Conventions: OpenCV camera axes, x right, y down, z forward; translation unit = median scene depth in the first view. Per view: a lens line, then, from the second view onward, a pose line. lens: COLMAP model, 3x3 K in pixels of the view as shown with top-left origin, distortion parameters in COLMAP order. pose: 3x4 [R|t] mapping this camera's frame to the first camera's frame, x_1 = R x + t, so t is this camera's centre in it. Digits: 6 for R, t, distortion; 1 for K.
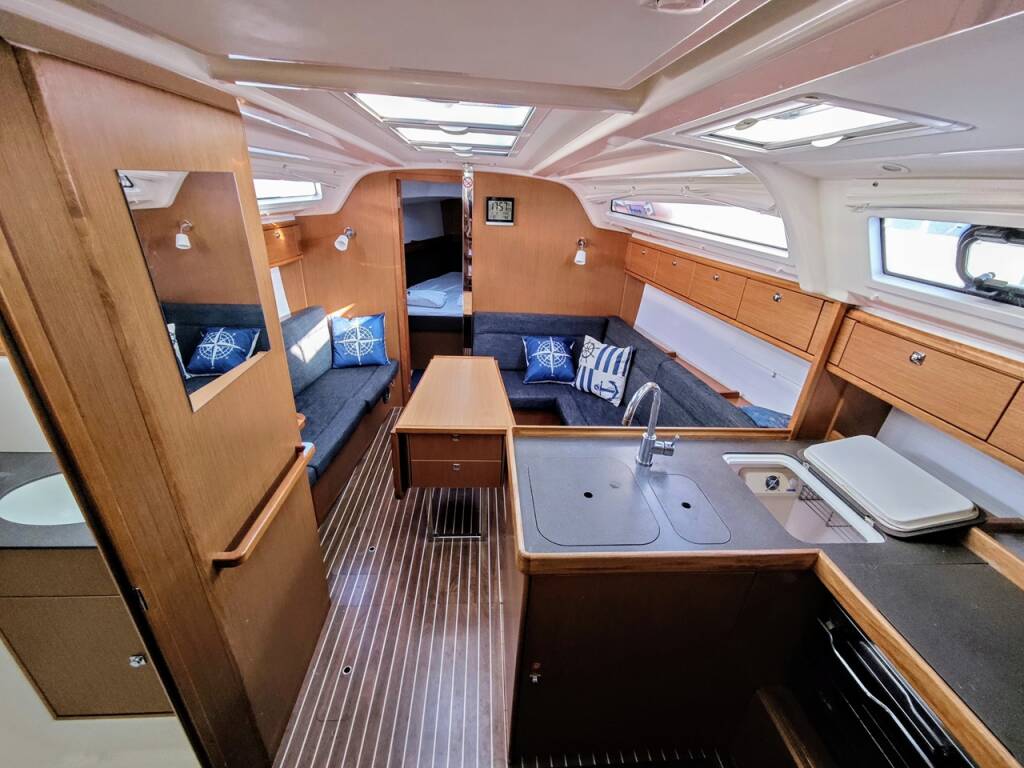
lens RADIAL K [[425.5, 0, 520.7], [0, 425.5, 379.4], [0, 0, 1]] dist [0.002762, 0.000643]
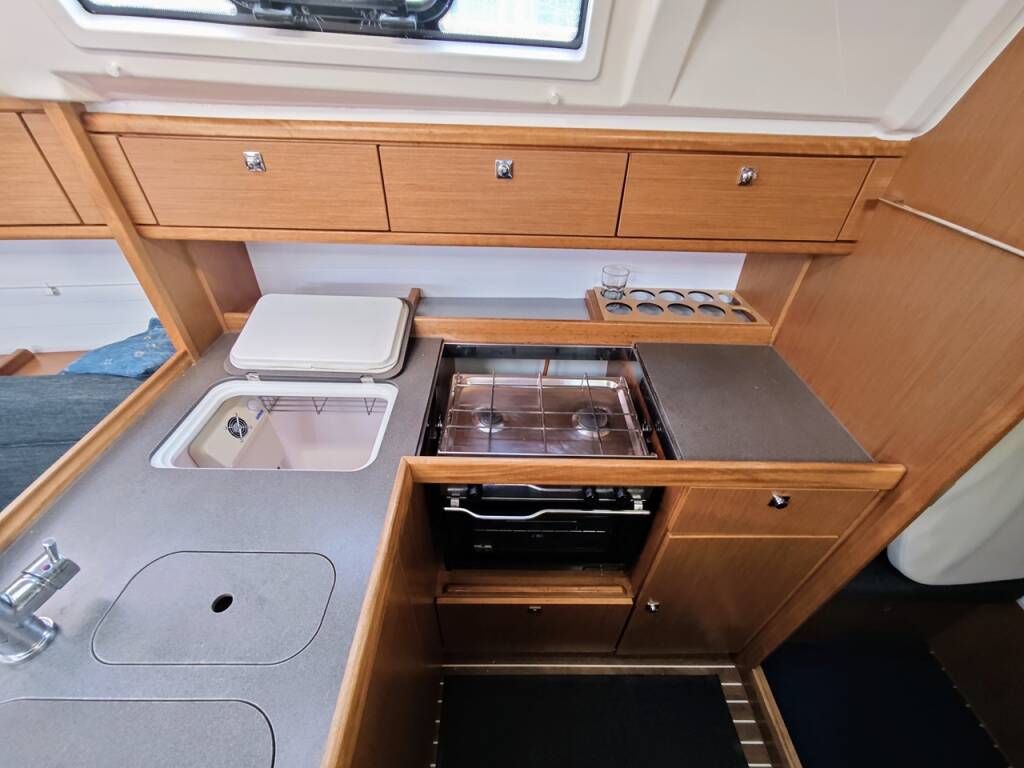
lens RADIAL K [[425.5, 0, 514.1], [0, 425.5, 383.7], [0, 0, 1]] dist [0.002762, 0.000643]
pose [[0.071688, -0.659813, 0.748002, 0.173979], [0.383702, 0.710464, 0.589927, -0.032509], [-0.920670, 0.244719, 0.304104, 0.393883]]
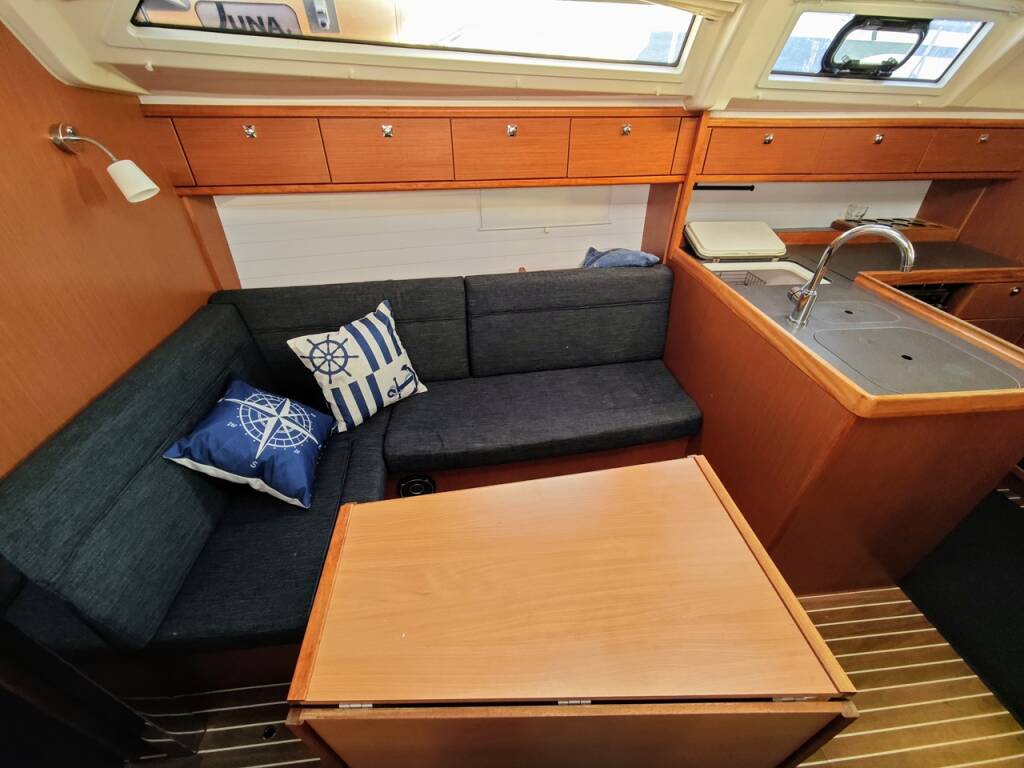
lens RADIAL K [[425.5, 0, 516.1], [0, 425.5, 383.7], [0, 0, 1]] dist [0.002762, 0.000643]
pose [[-0.025855, -0.626637, 0.778882, -0.498872], [0.394972, 0.709345, 0.583803, -0.486411], [-0.918329, 0.322731, 0.229164, 1.325834]]
